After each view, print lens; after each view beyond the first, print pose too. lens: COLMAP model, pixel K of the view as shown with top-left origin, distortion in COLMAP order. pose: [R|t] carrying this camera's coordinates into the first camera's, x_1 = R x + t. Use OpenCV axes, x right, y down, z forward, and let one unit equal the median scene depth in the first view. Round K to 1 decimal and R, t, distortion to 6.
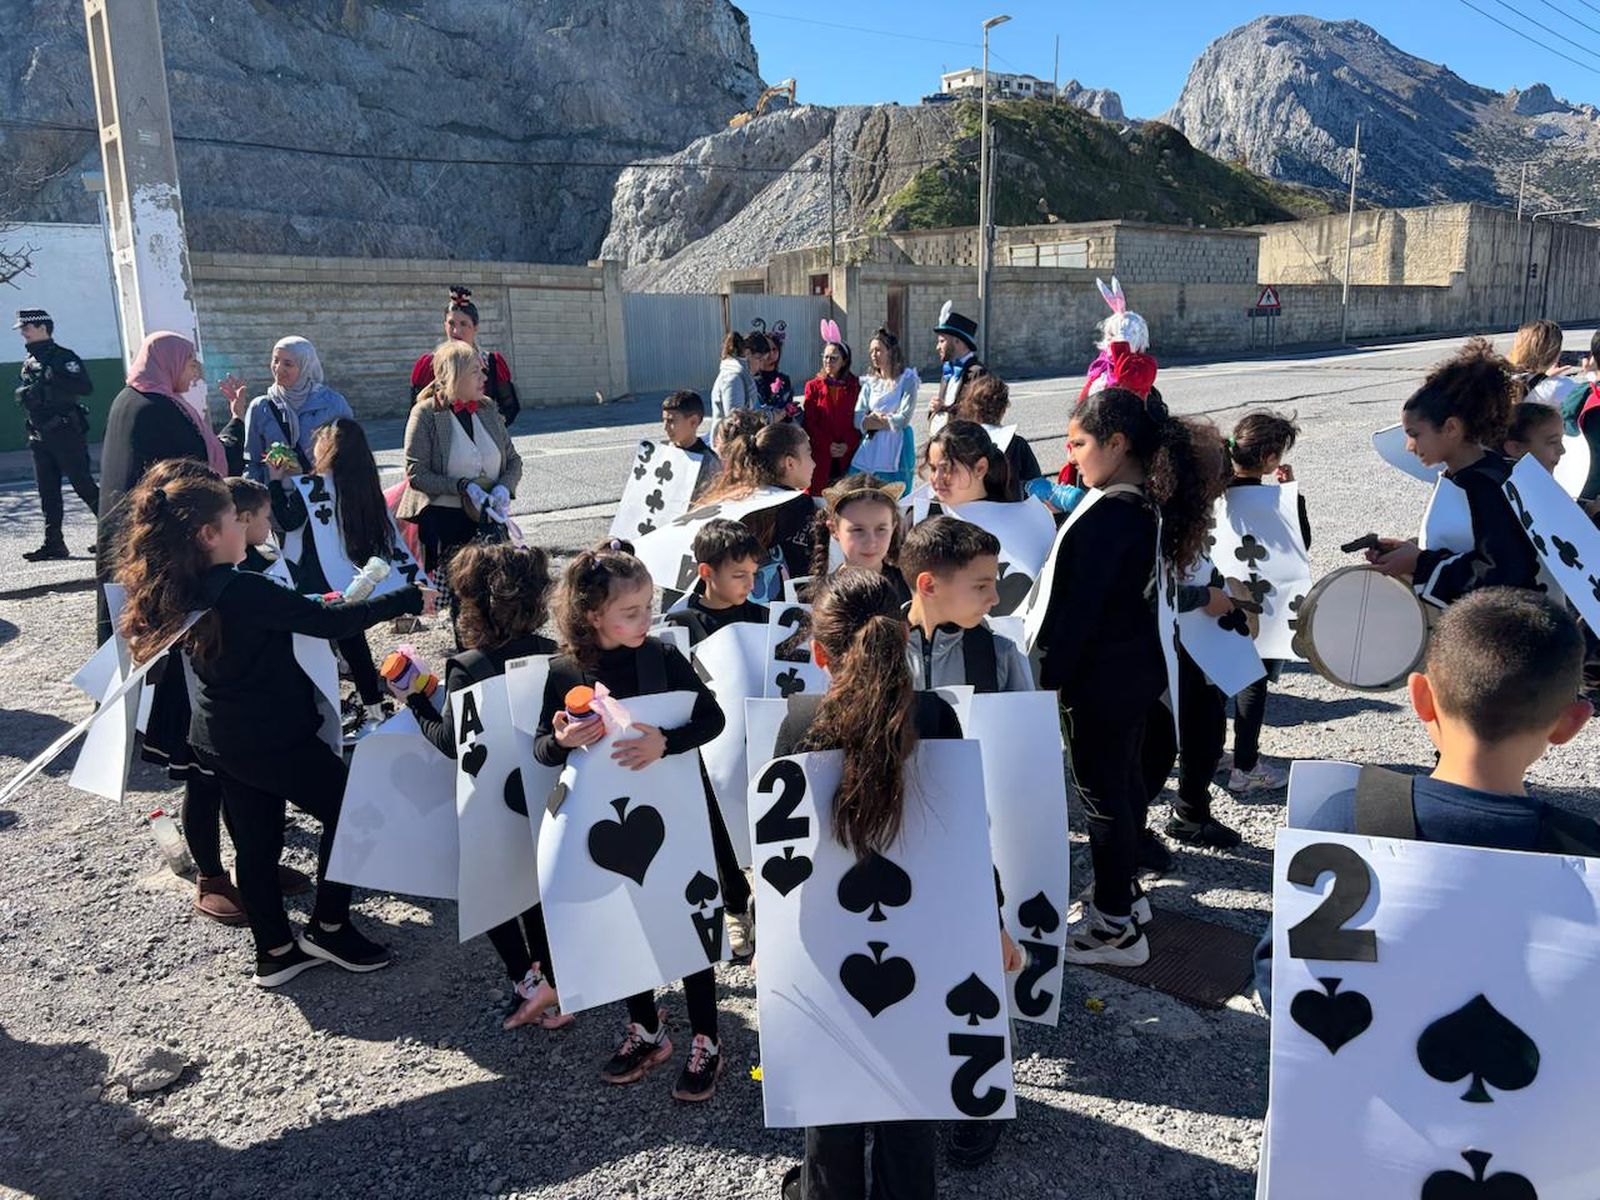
lens RADIAL K [[1193.7, 0, 812.8], [0, 1193.7, 597.1], [0, 0, 1]] dist [0.064610, -0.076738]
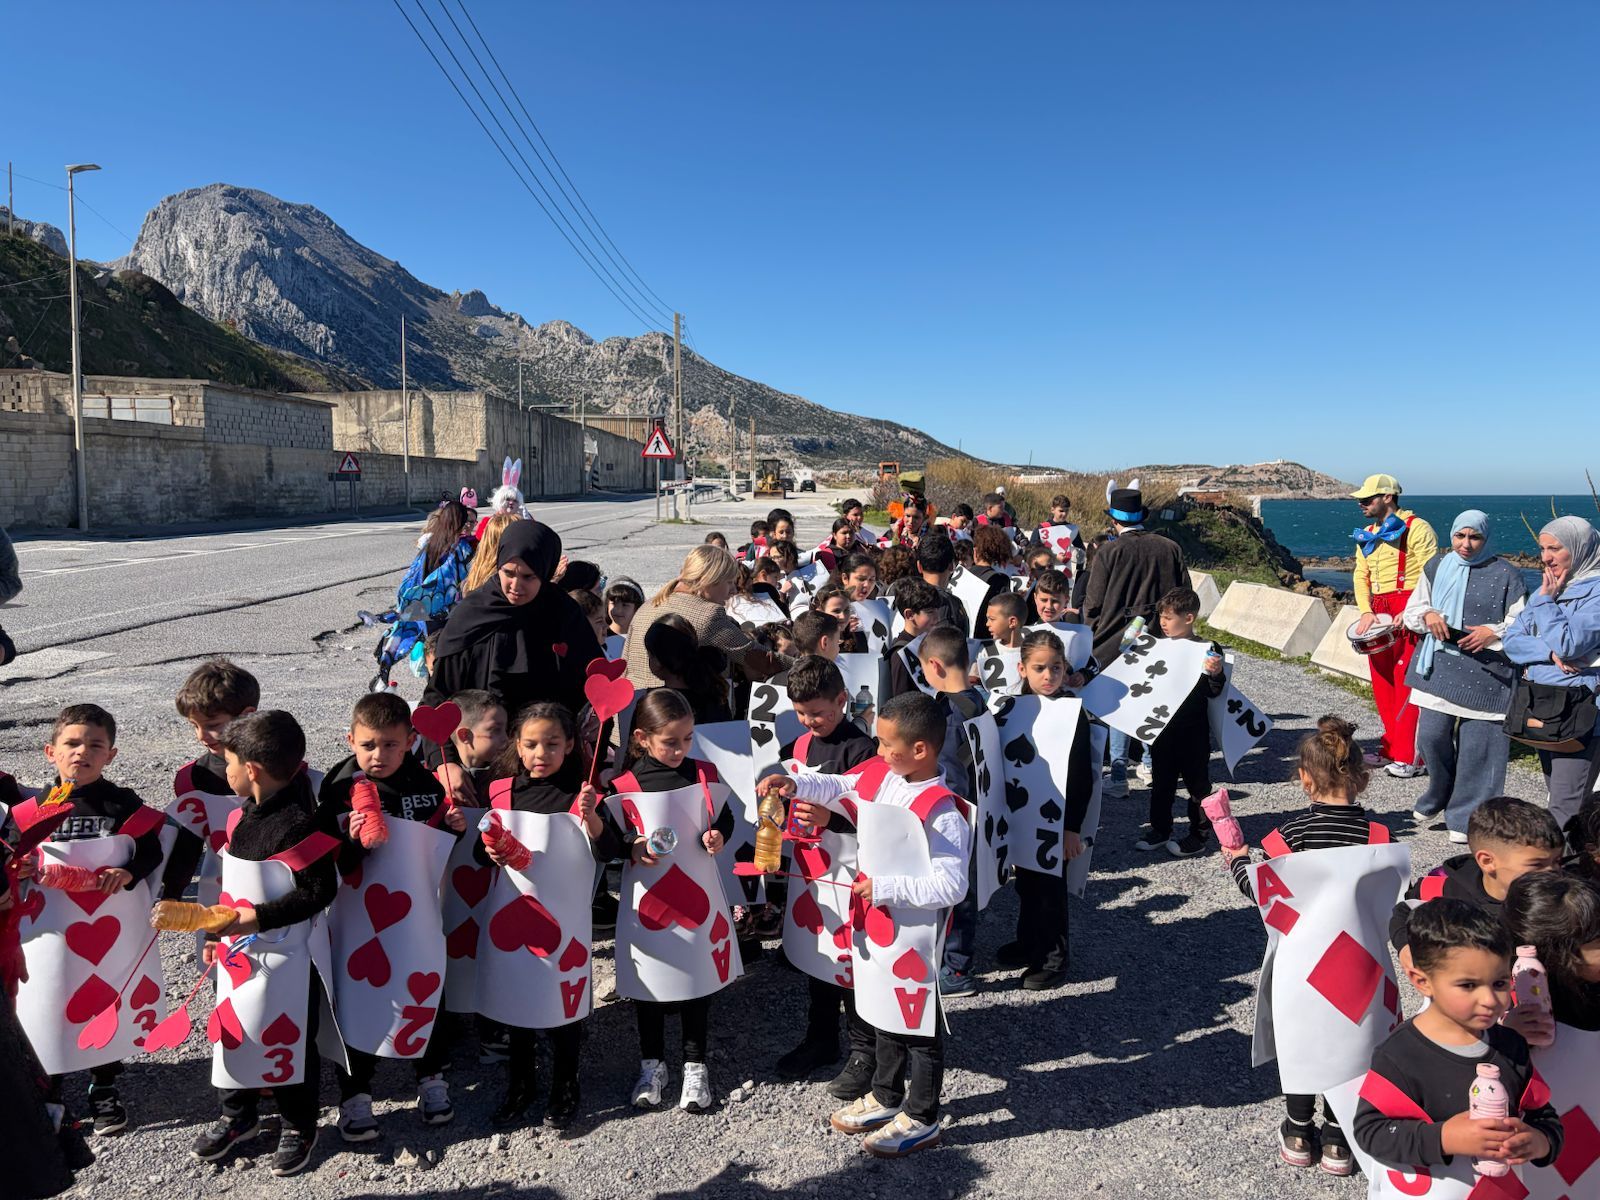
lens RADIAL K [[1193.7, 0, 812.8], [0, 1193.7, 597.1], [0, 0, 1]] dist [0.064610, -0.076738]
pose [[0.706907, -0.032282, 0.706570, -0.060050], [0.124301, 0.989081, -0.079171, 0.002016], [-0.696299, 0.143794, 0.703201, -0.011262]]
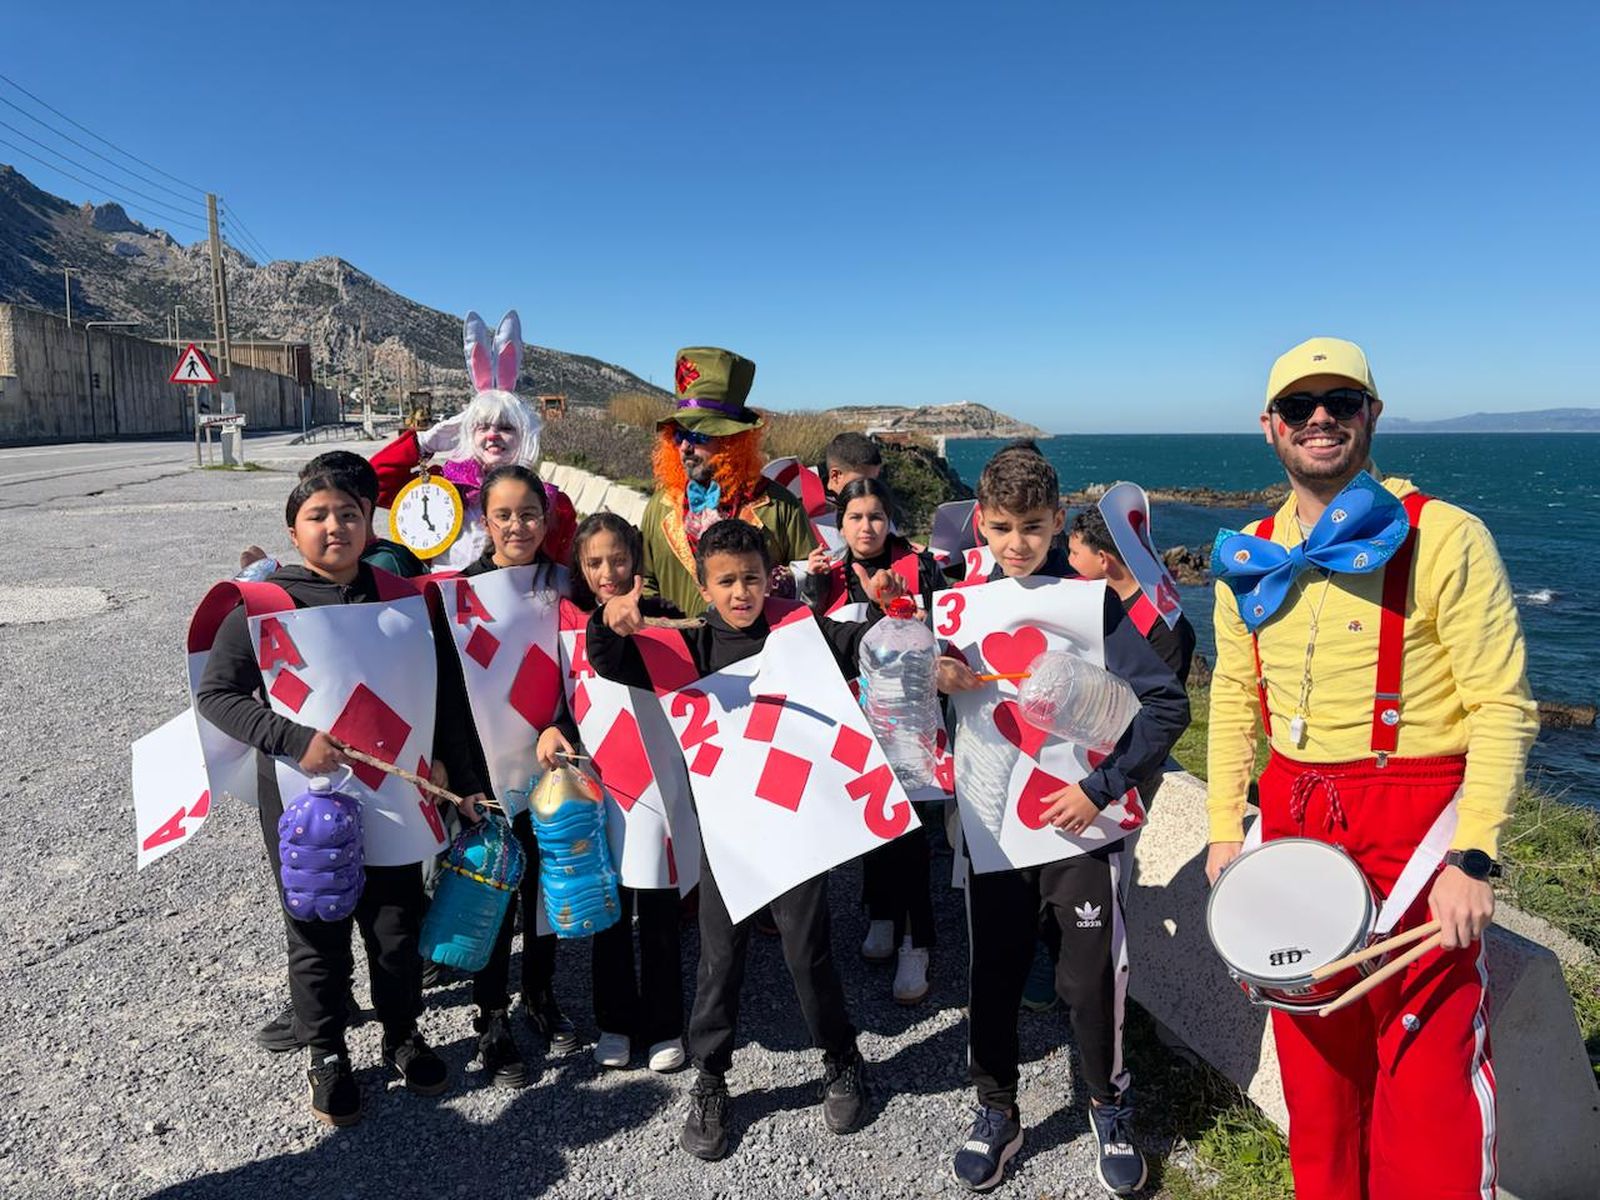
lens RADIAL K [[1193.7, 0, 812.8], [0, 1193.7, 597.1], [0, 0, 1]] dist [0.064610, -0.076738]
pose [[0.516548, -0.088608, 0.851661, 0.054502], [0.161819, 0.986810, 0.004523, -0.009820], [-0.840828, 0.135478, 0.524074, 0.032261]]
